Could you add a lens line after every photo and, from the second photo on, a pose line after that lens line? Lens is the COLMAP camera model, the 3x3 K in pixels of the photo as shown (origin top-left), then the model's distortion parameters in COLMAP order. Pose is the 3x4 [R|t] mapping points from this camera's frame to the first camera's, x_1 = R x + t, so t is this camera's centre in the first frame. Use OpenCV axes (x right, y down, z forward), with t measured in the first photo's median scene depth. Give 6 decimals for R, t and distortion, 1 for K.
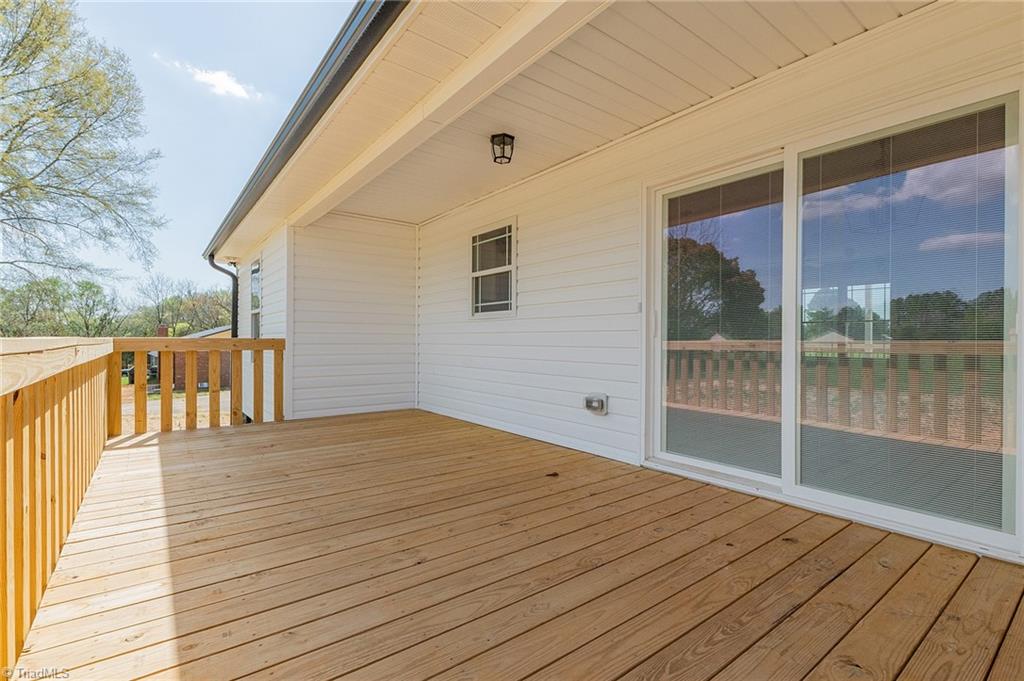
lens RADIAL K [[456.2, 0, 467.2], [0, 456.2, 339.7], [0, 0, 1]] dist [0.007579, -0.003251]
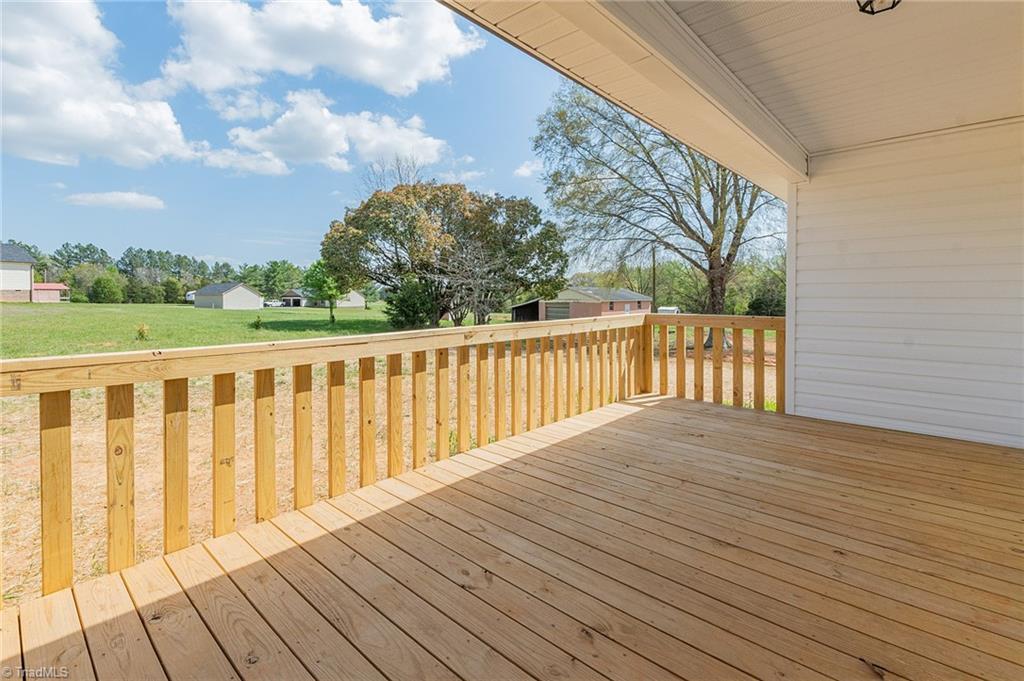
lens RADIAL K [[456.2, 0, 511.2], [0, 456.2, 303.2], [0, 0, 1]] dist [0.007579, -0.003251]
pose [[0.273021, 0.010677, -0.961949, 0.604054], [0.000131, 0.999938, 0.011136, -0.086478], [0.962008, -0.003166, 0.273002, 0.596485]]
